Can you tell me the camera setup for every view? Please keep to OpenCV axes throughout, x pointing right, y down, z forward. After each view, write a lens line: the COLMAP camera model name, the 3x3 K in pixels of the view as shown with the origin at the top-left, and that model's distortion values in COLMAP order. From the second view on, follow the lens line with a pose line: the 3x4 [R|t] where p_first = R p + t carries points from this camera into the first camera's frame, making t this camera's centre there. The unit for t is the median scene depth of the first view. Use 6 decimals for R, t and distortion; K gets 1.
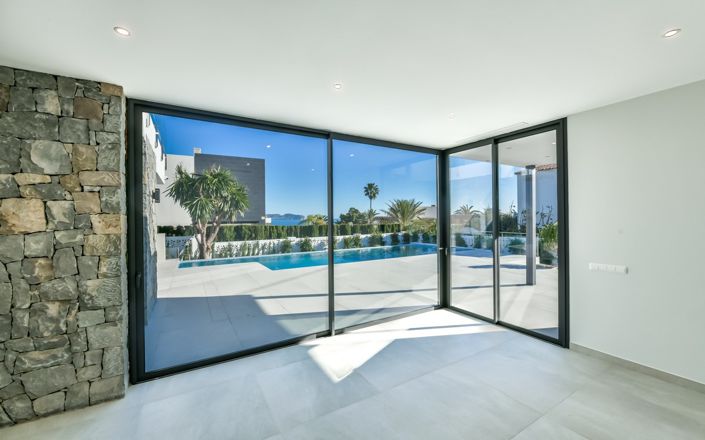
lens RADIAL K [[286.8, 0, 352.5], [0, 286.8, 220.0], [0, 0, 1]] dist [-0.000190, -0.000003]
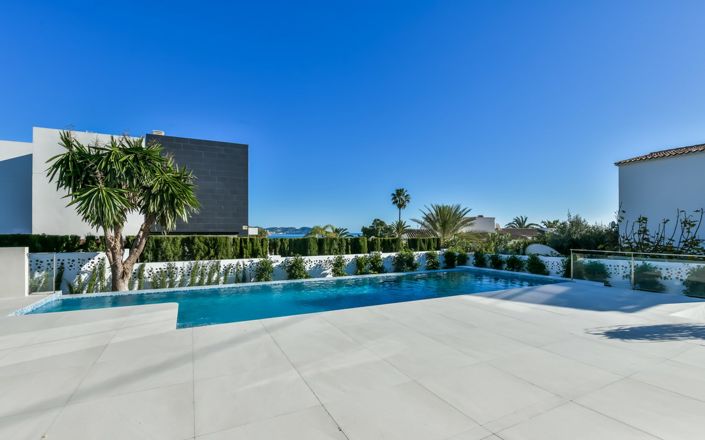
lens RADIAL K [[323.5, 0, 366.2], [0, 323.5, 233.5], [0, 0, 1]] dist [0.000883, 0.000040]
pose [[0.999069, 0.010782, -0.041773, 0.024481], [-0.010989, 0.999928, -0.004718, 0.009565], [0.041720, 0.005173, 0.999116, 0.249304]]
